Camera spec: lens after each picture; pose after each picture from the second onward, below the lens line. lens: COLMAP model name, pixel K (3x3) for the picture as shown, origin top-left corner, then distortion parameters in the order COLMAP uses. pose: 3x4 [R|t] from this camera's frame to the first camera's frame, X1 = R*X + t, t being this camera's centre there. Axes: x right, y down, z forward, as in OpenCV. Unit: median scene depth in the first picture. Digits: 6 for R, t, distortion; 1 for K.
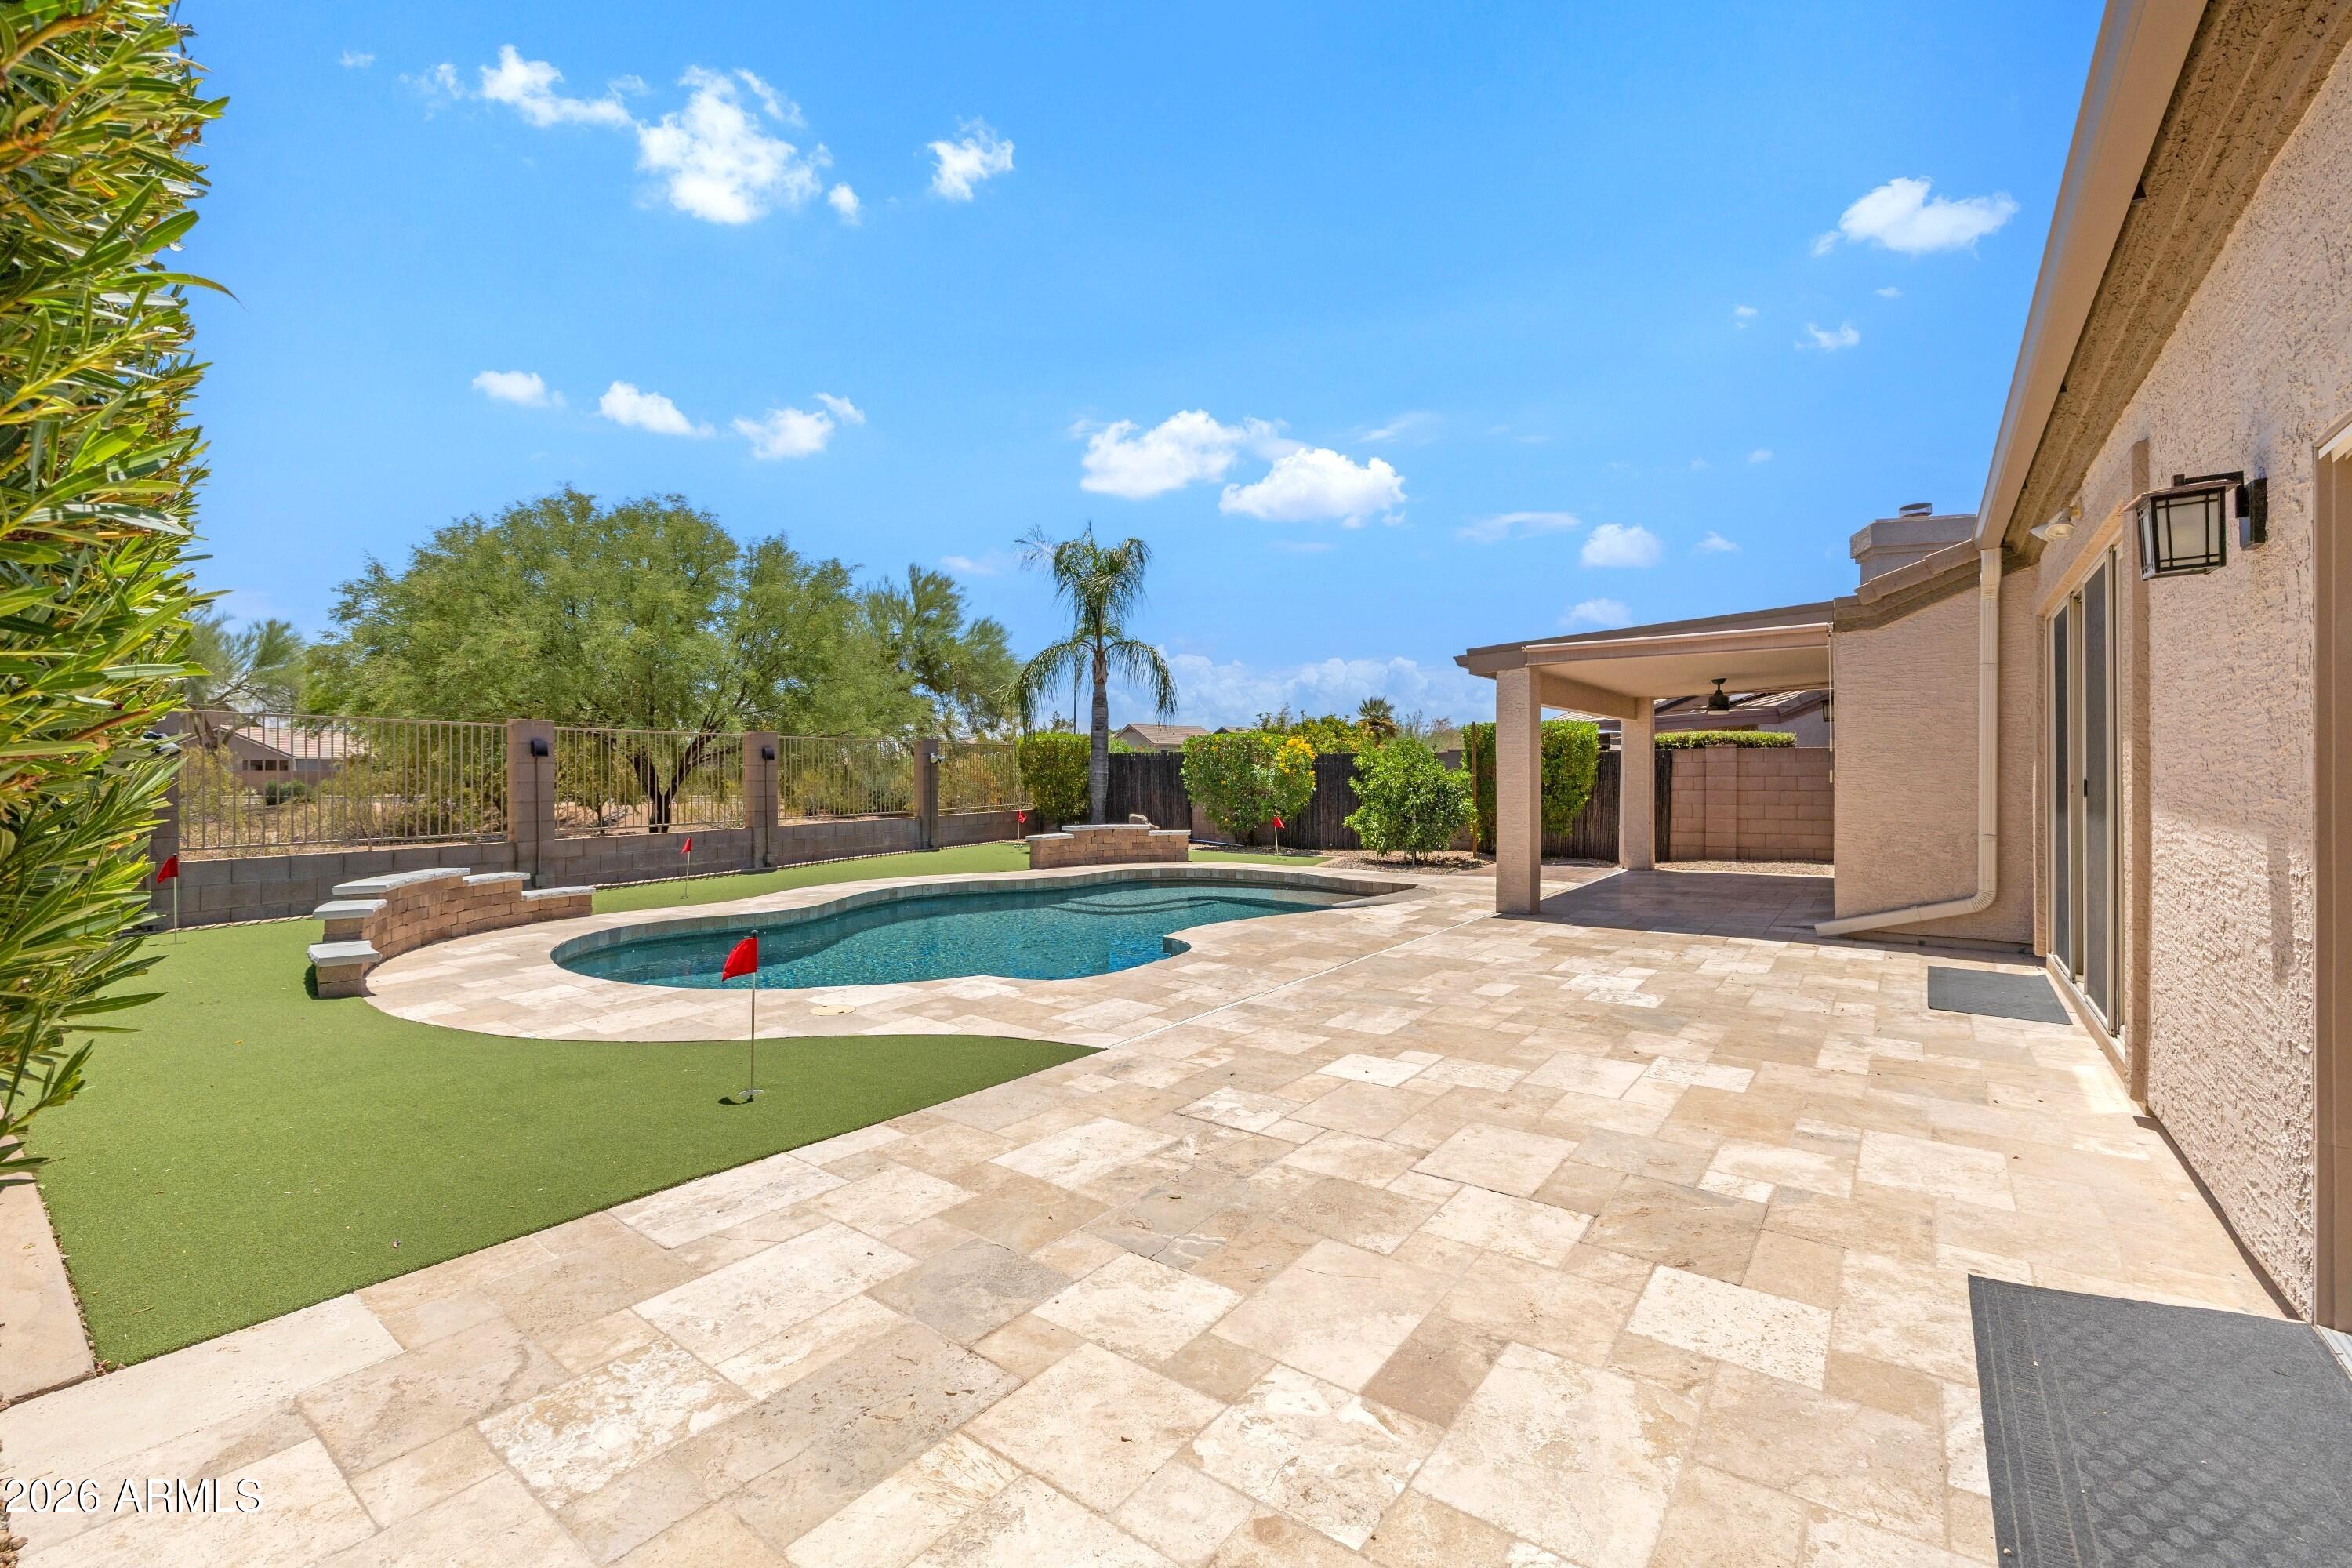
lens RADIAL K [[985.4, 0, 1159.0], [0, 985.4, 769.5], [0, 0, 1]] dist [0.000168, -0.000203]
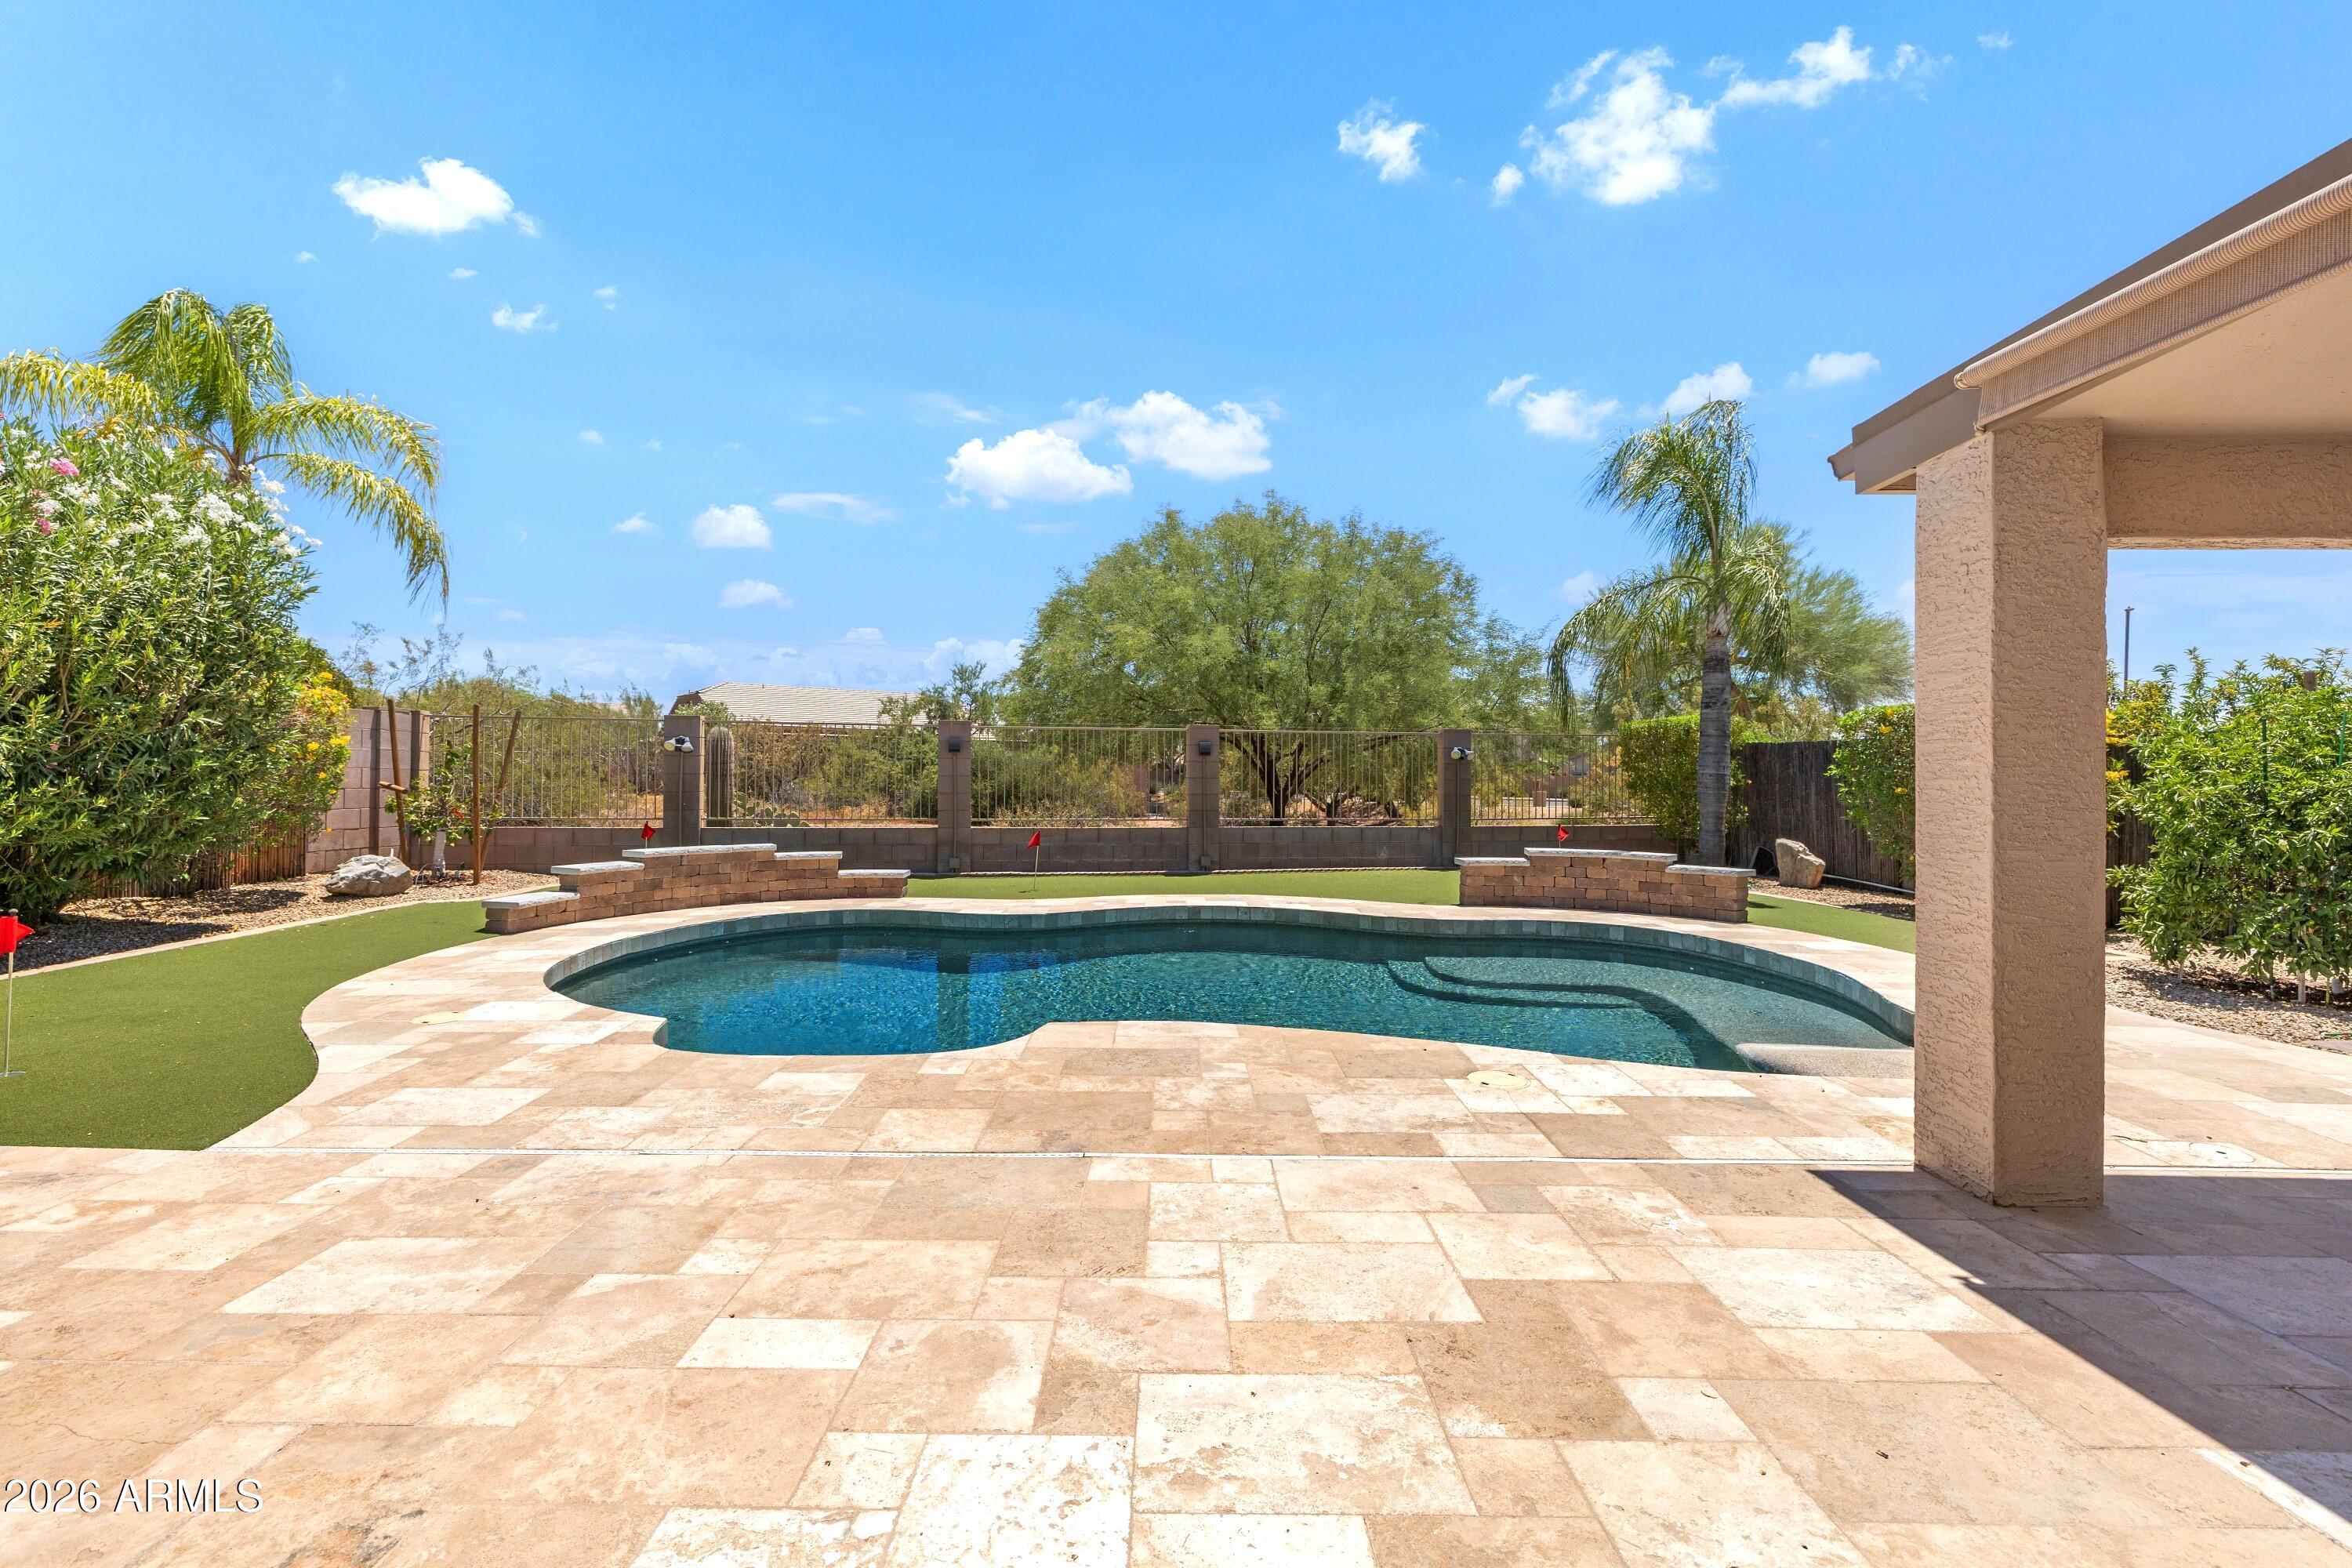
lens RADIAL K [[985.4, 0, 1159.0], [0, 985.4, 769.5], [0, 0, 1]] dist [0.000168, -0.000203]
pose [[0.597578, 0.001007, -0.801810, 0.397262], [-0.005338, 0.999982, -0.002723, 0.007415], [0.801793, 0.005907, 0.597572, 0.498365]]
